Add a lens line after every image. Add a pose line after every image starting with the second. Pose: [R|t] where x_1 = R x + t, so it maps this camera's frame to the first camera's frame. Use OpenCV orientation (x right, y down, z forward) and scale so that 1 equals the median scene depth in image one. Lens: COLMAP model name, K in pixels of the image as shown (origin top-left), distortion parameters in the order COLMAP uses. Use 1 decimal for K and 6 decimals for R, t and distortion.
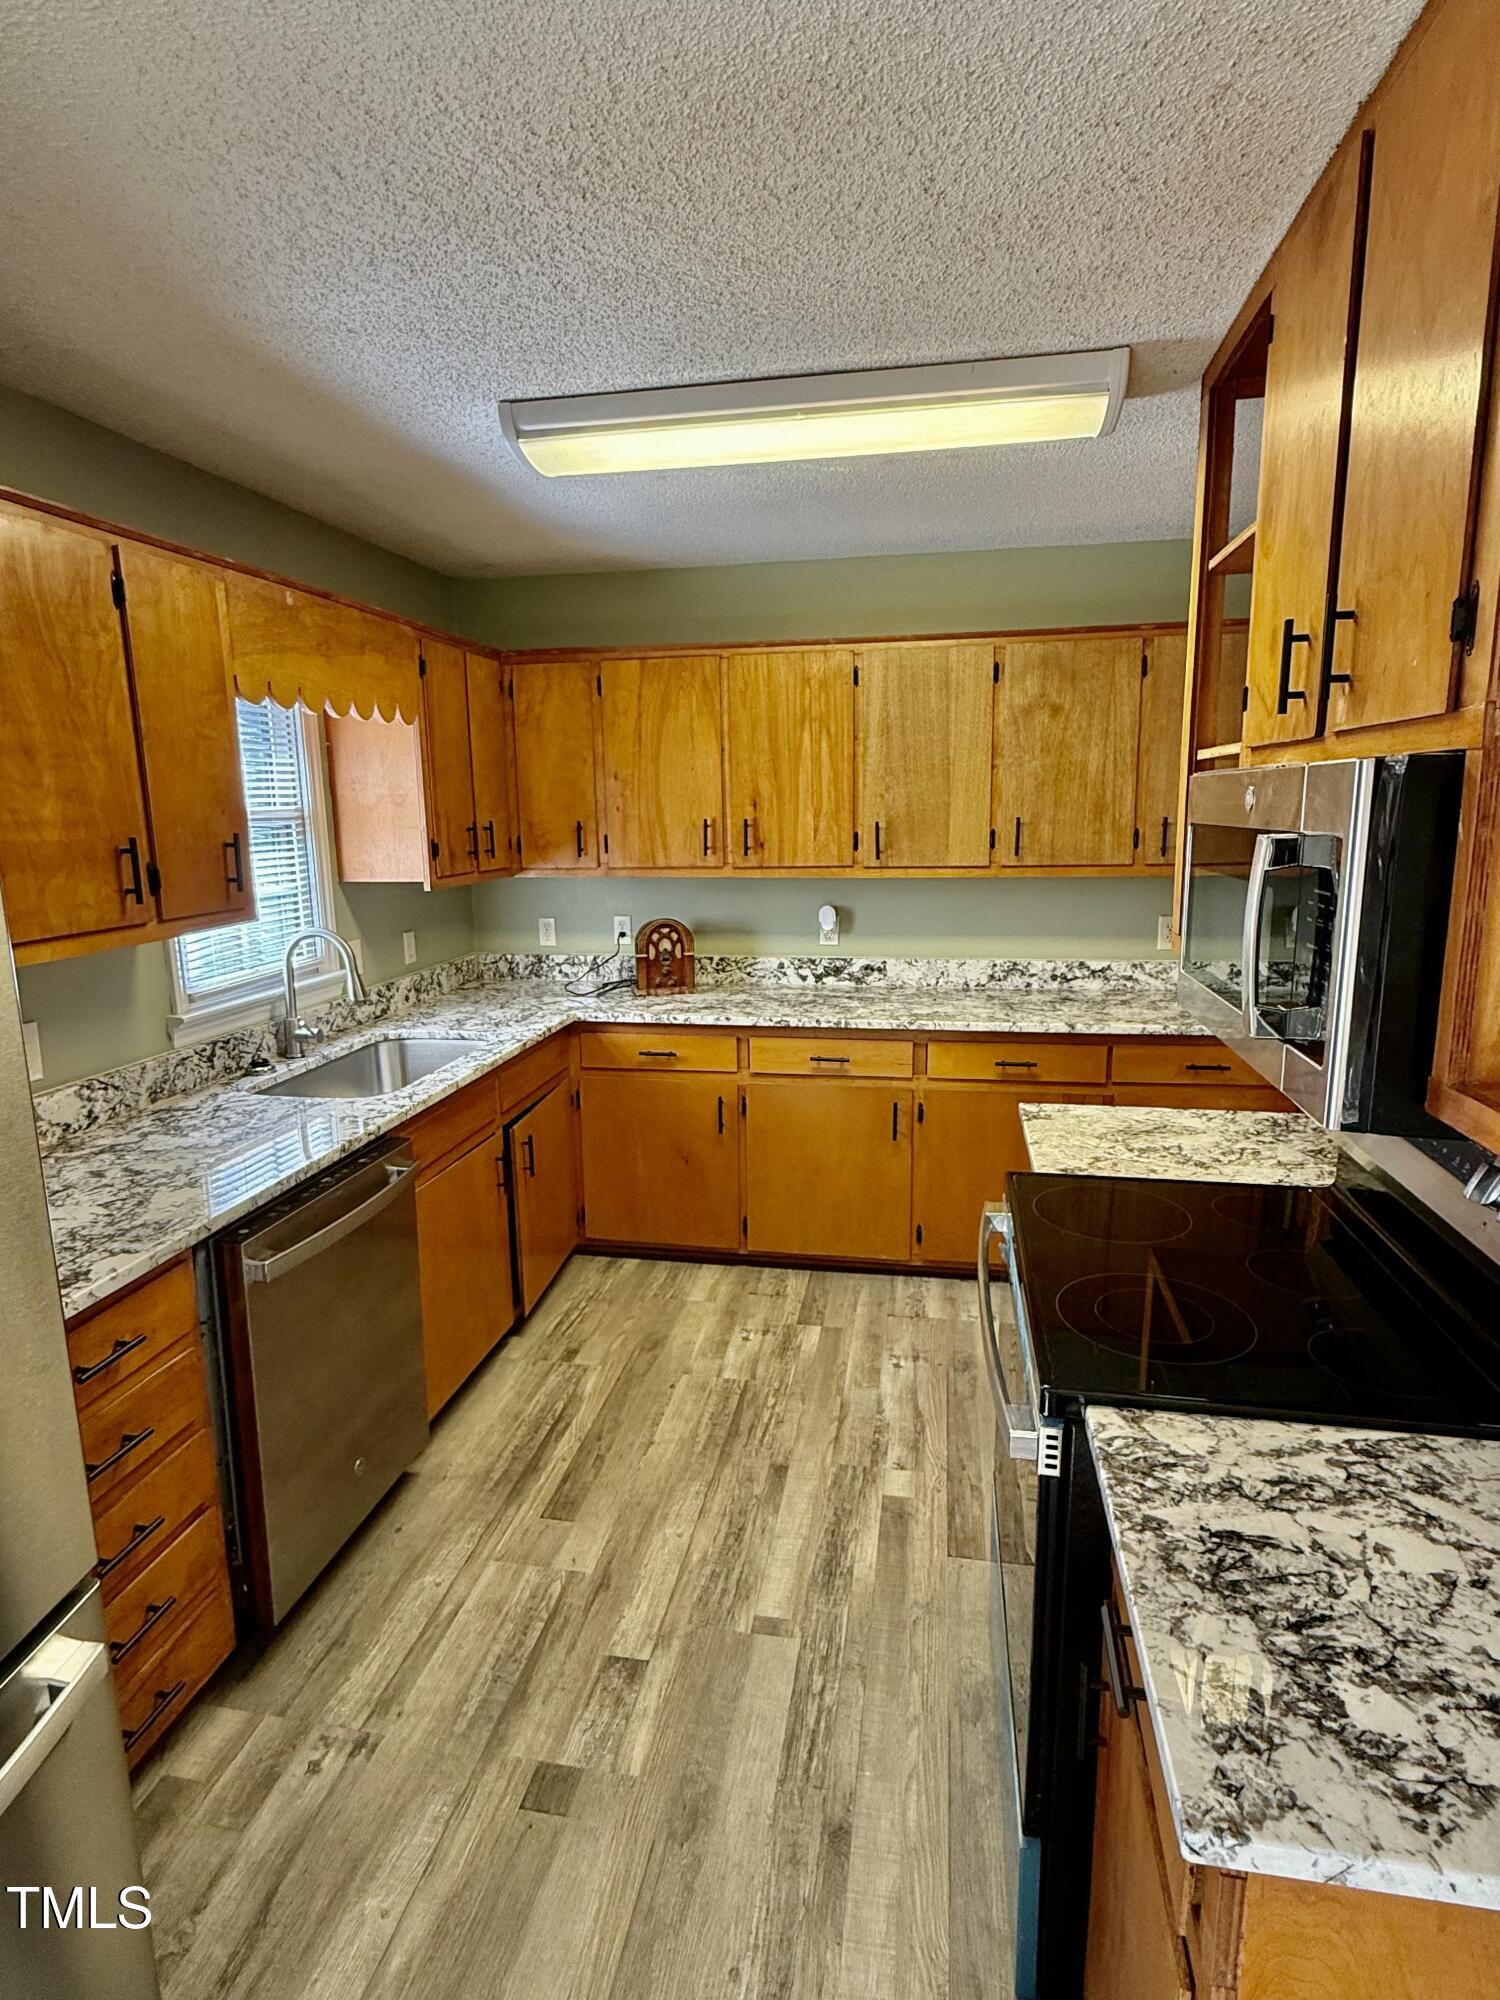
lens RADIAL K [[1053.8, 0, 748.7], [0, 1053.8, 998.1], [0, 0, 1]] dist [0.000072, -0.000416]
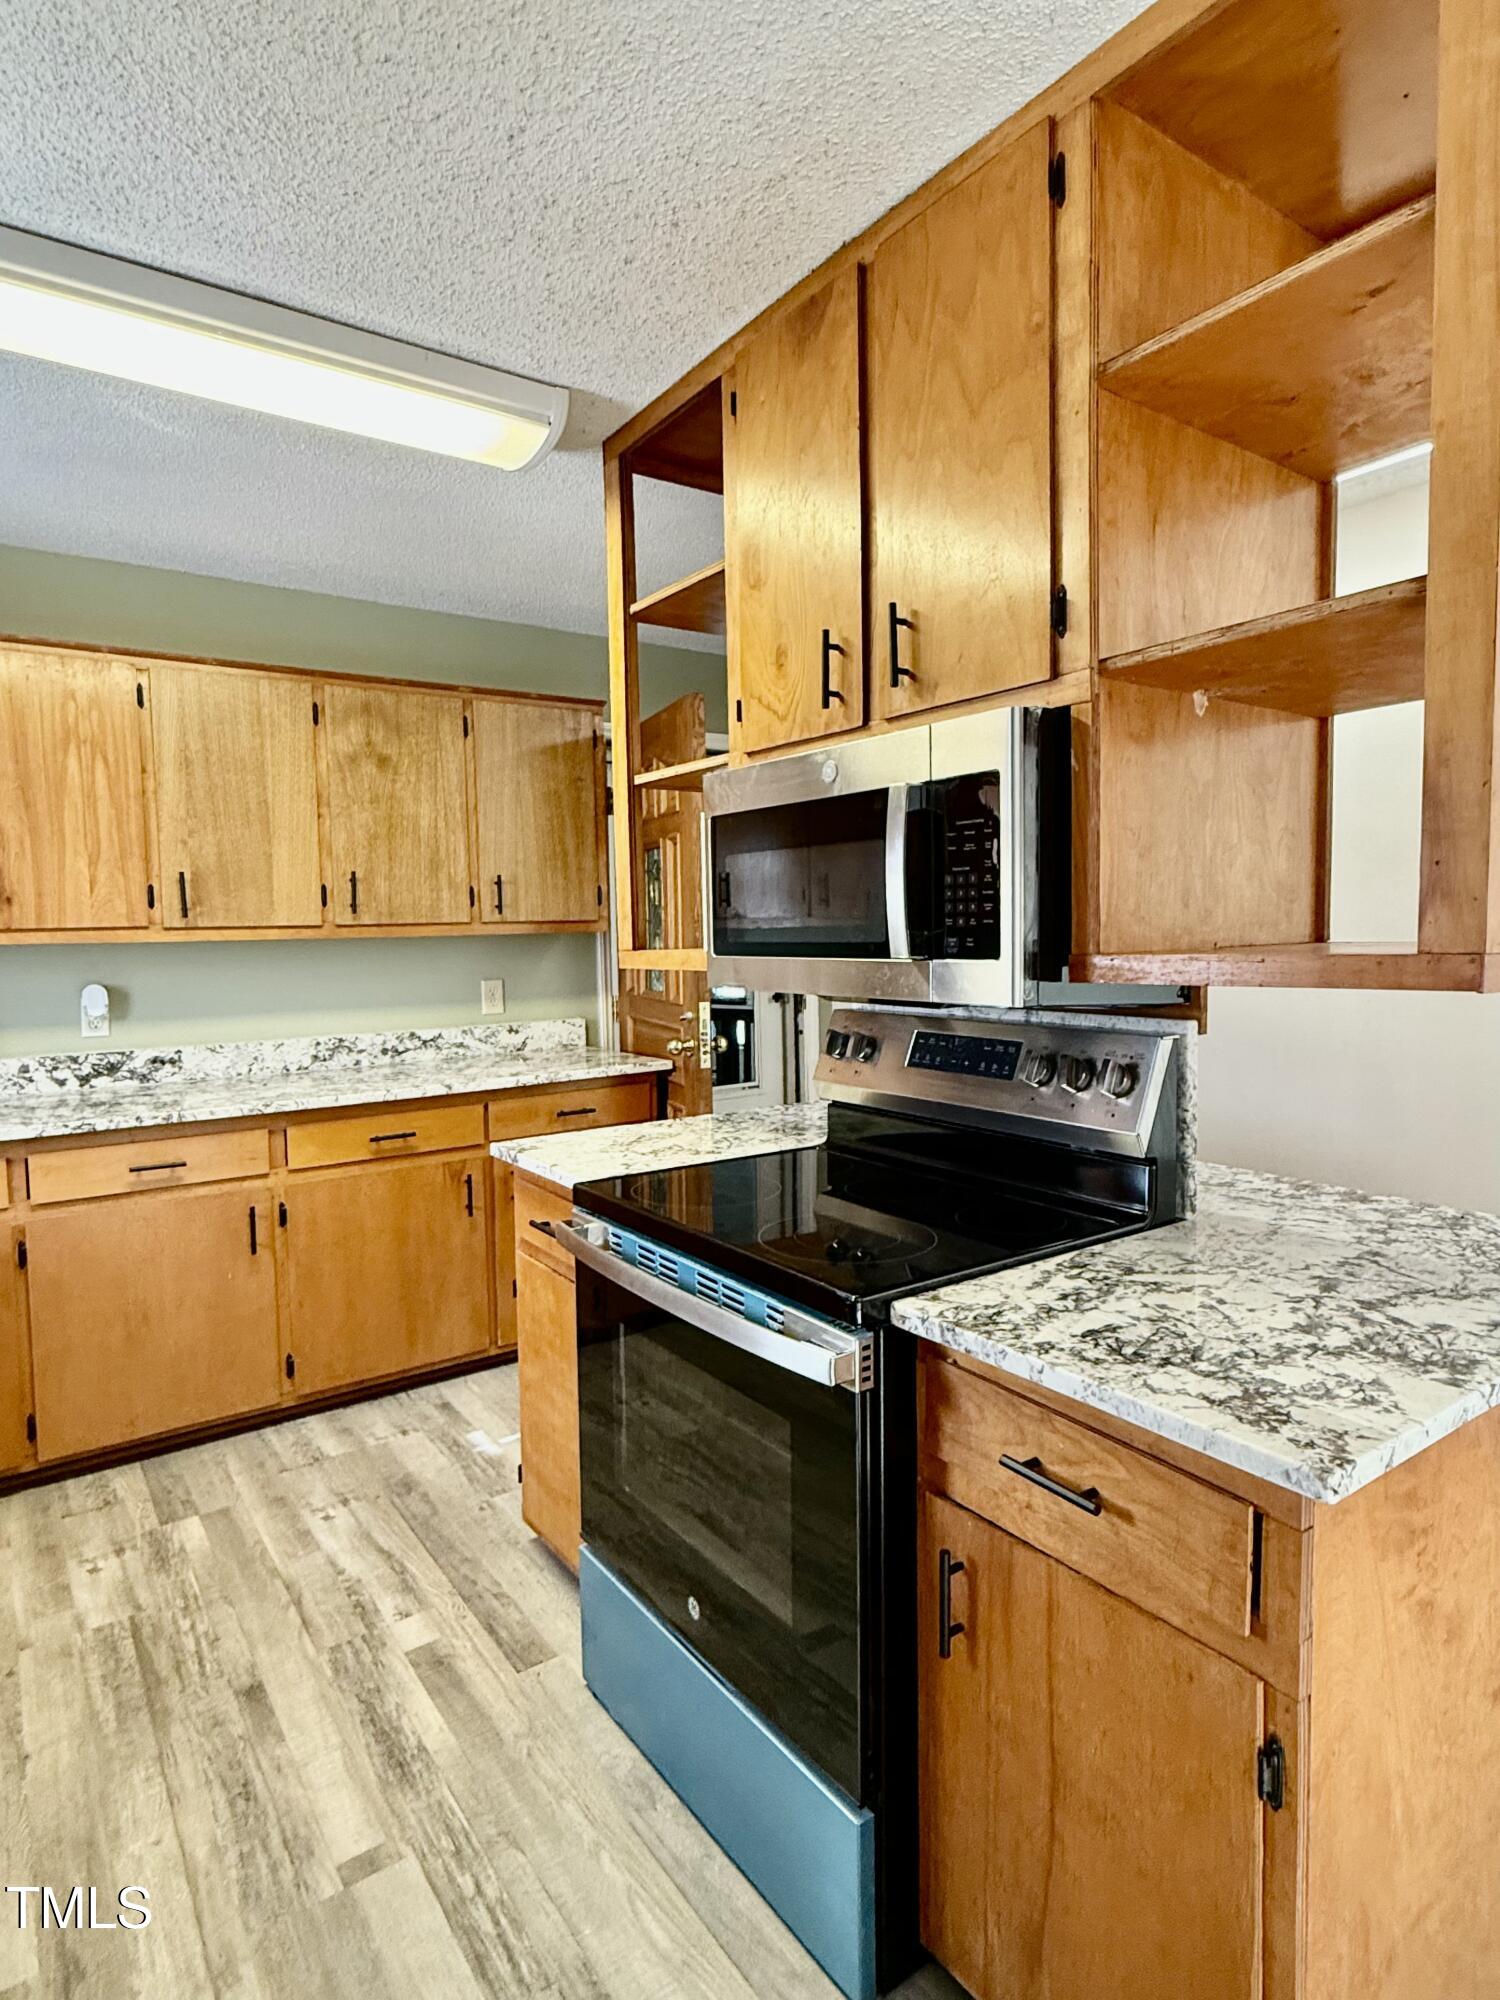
lens RADIAL K [[1101.1, 0, 757.9], [0, 1101.1, 993.9], [0, 0, 1]] dist [-0.002368, 0.002627]
pose [[0.696902, -0.040708, 0.716010, -0.197293], [0.137251, 0.987504, -0.077445, 0.058234], [-0.703910, 0.152245, 0.693781, 0.113420]]
